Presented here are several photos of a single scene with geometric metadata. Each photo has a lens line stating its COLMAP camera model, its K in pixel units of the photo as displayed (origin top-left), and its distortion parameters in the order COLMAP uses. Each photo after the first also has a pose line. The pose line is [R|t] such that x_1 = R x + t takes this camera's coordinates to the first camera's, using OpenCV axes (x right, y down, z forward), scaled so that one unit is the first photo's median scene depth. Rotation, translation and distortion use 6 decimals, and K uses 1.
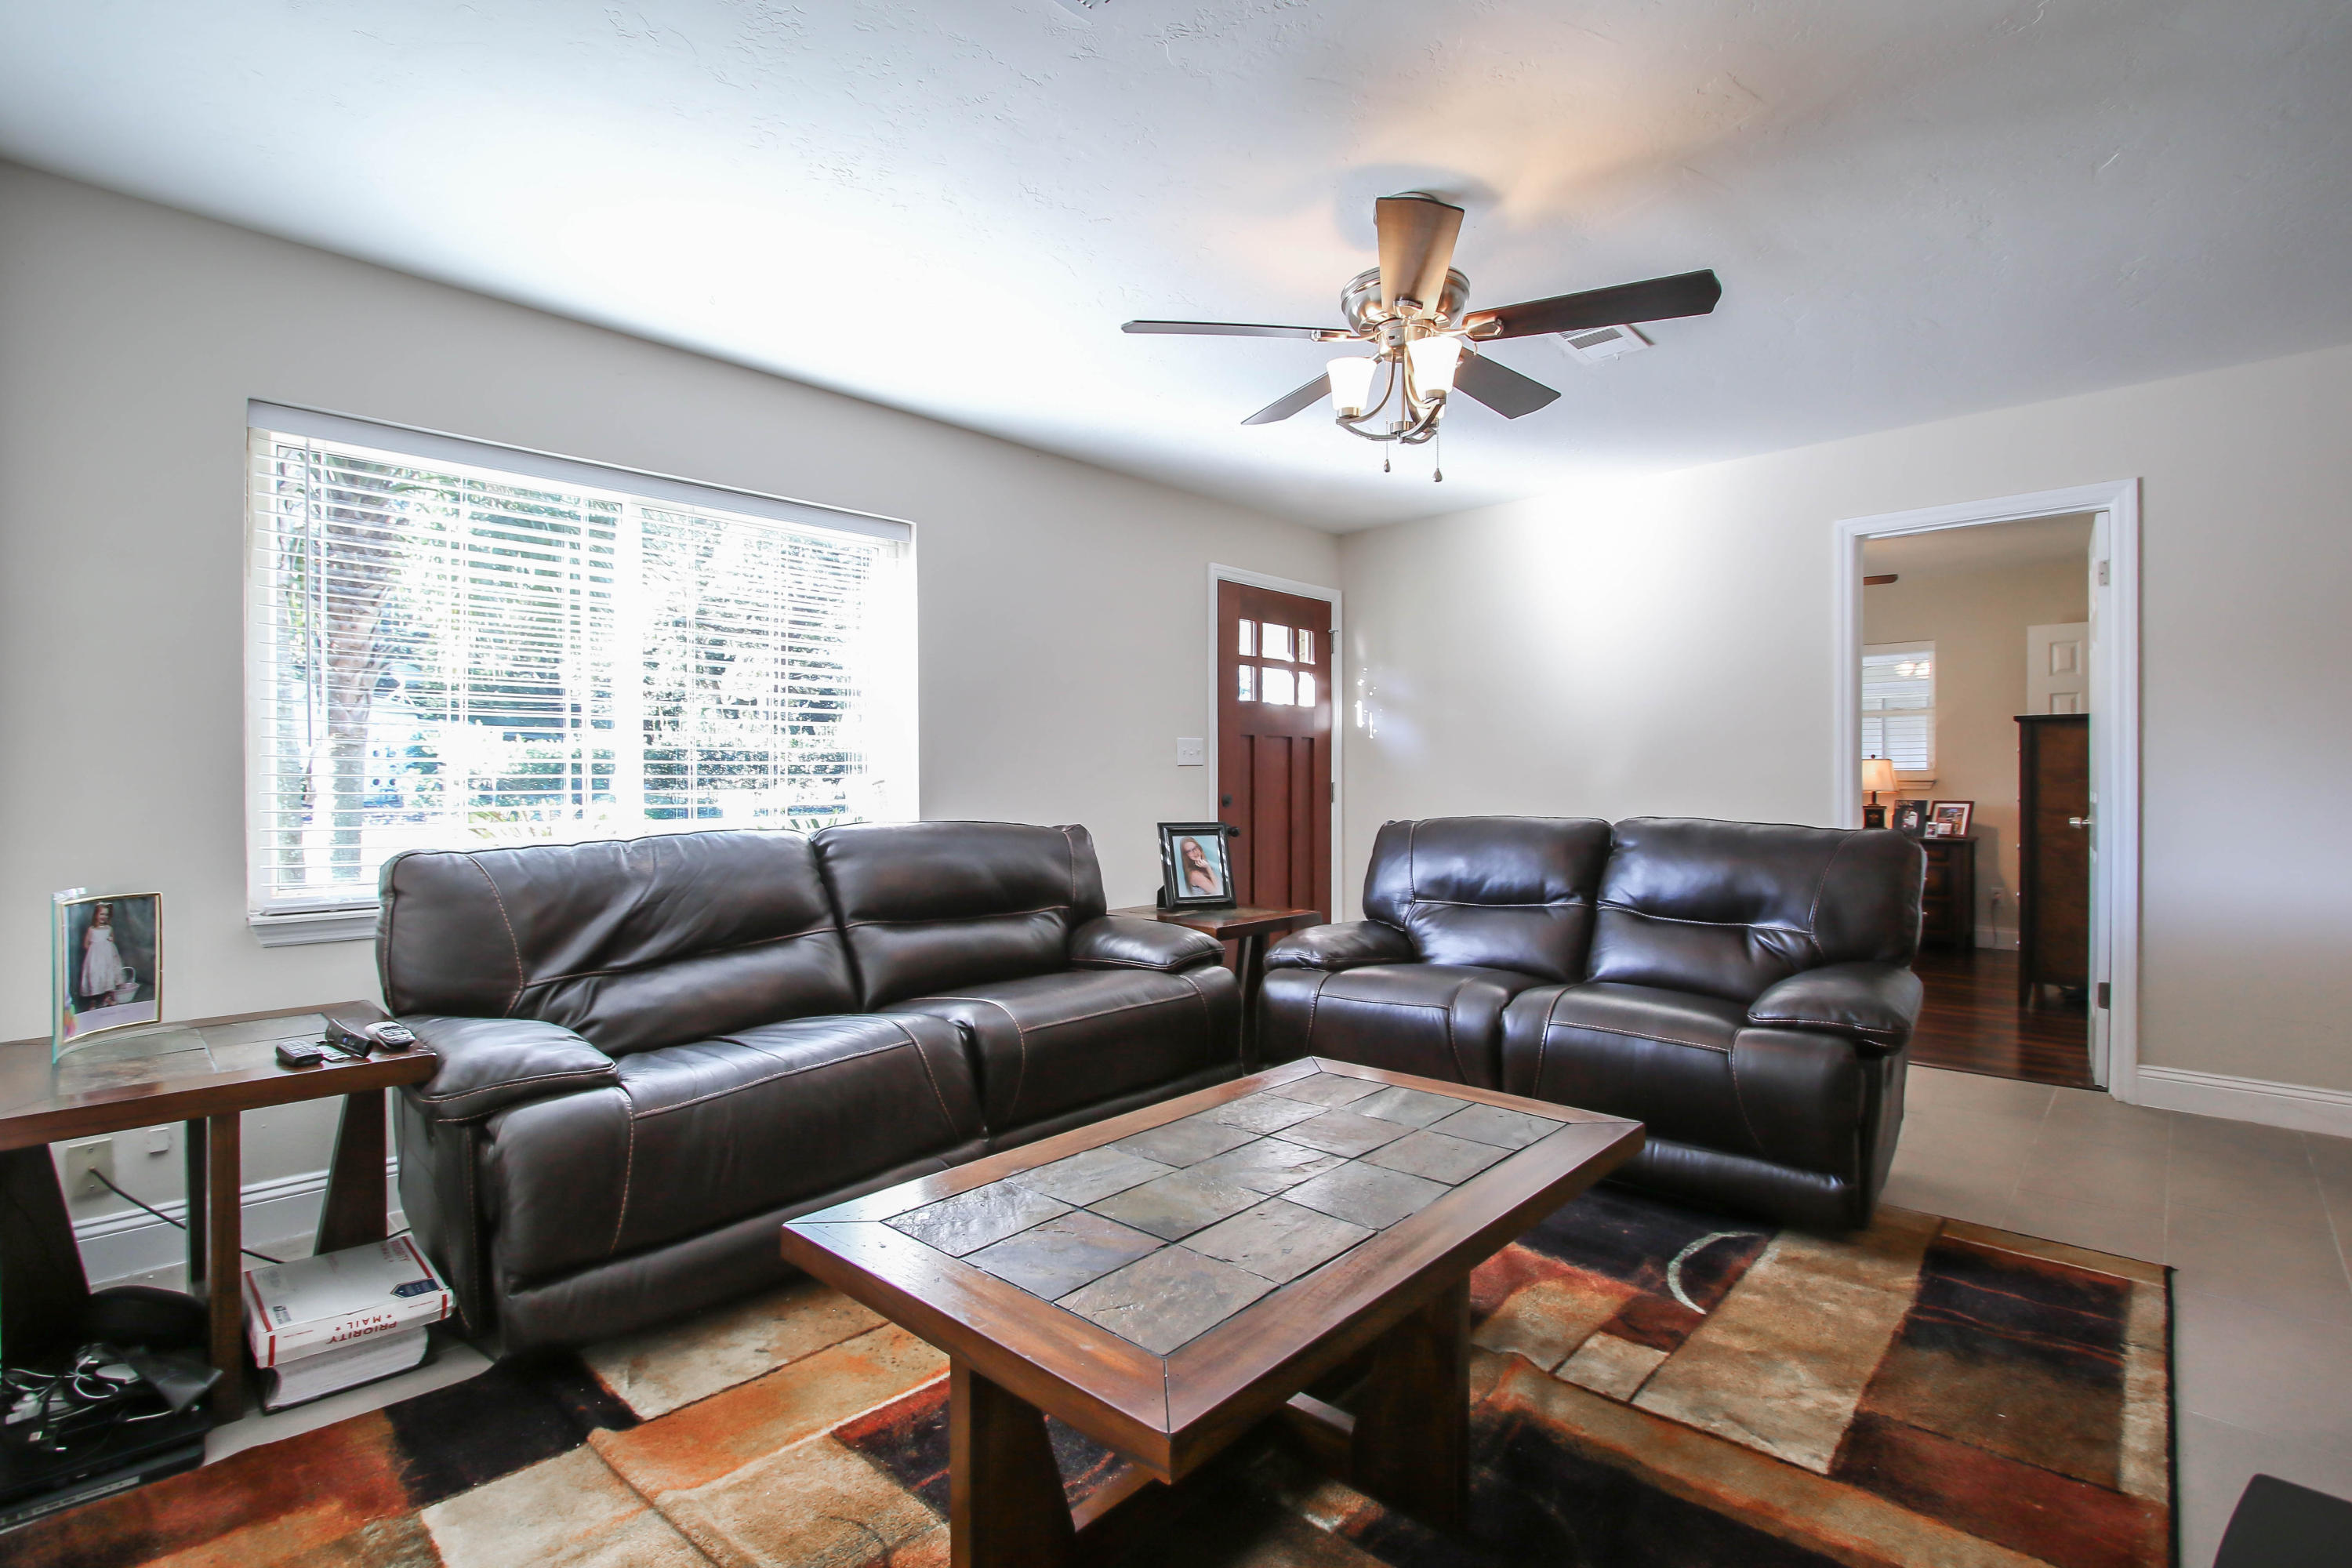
lens RADIAL K [[1084.6, 0, 1176.0], [0, 1084.6, 784.0], [0, 0, 1]] dist [-0.005738, -0.001127]
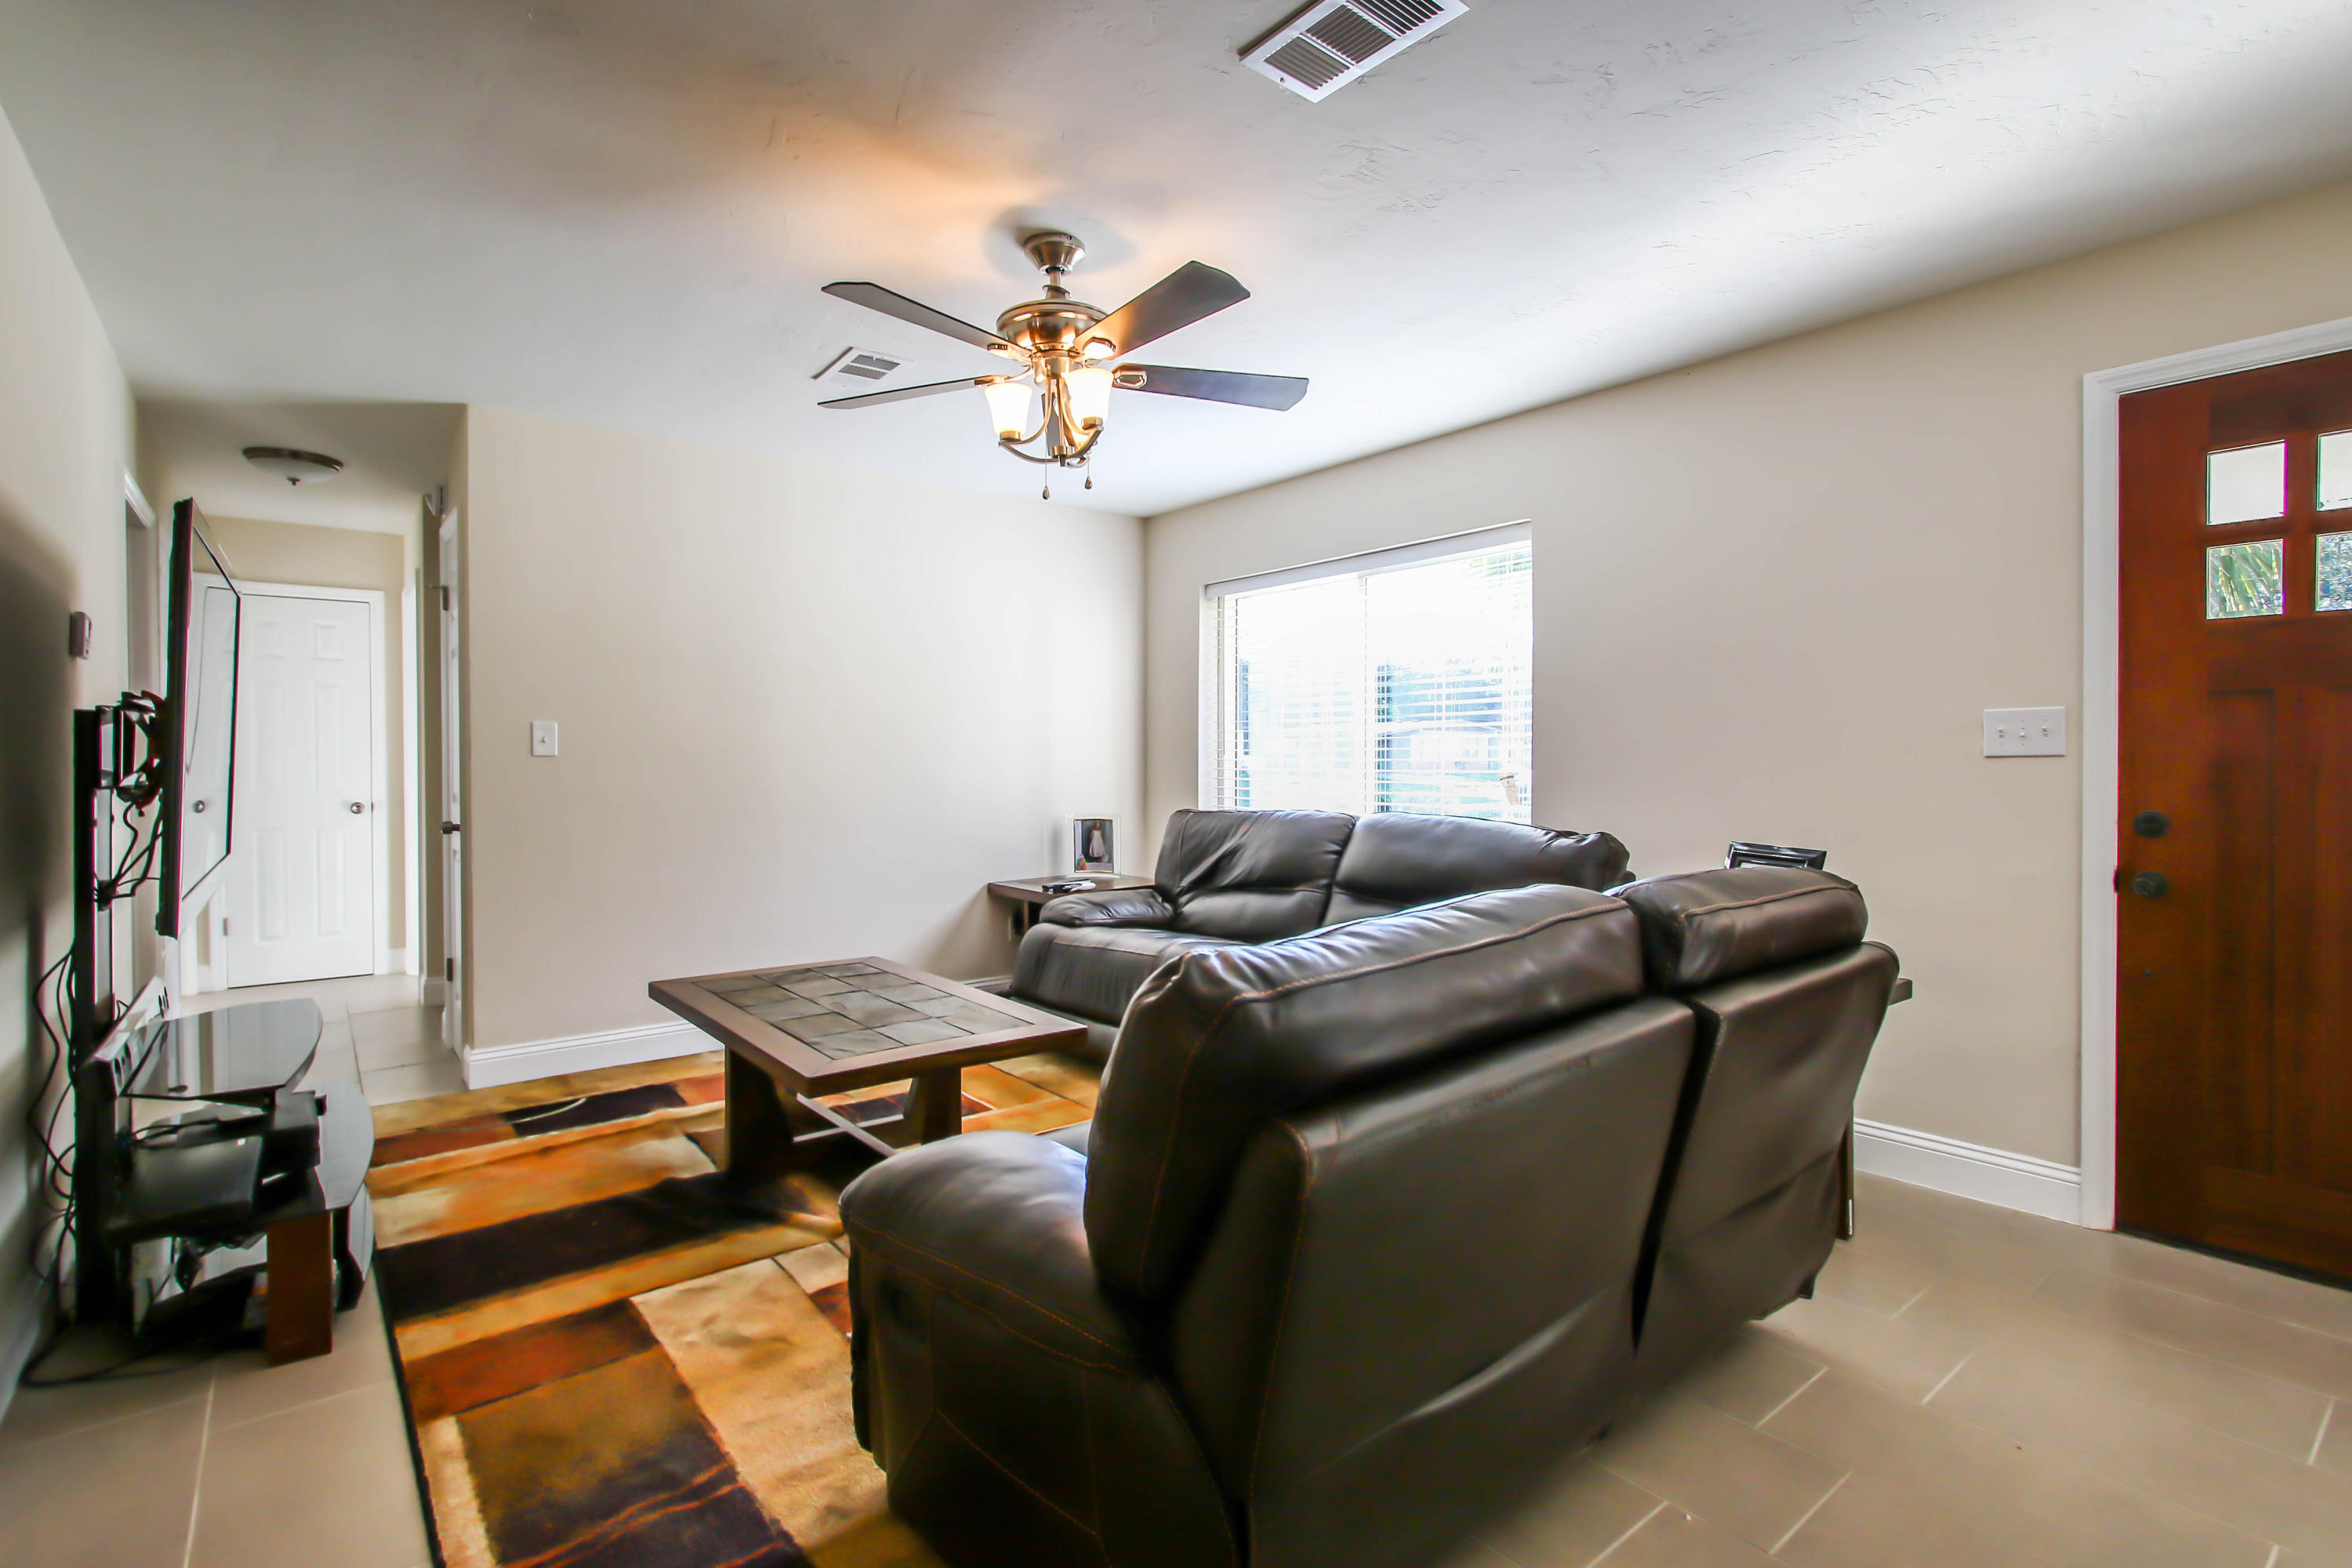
lens RADIAL K [[1084.6, 0, 1176.0], [0, 1084.6, 784.0], [0, 0, 1]] dist [-0.005738, -0.001127]
pose [[-0.147911, 0.025535, -0.988671, 1.472171], [0.001587, 0.999671, 0.025582, -0.043155], [0.988999, 0.002215, -0.147903, 1.506697]]
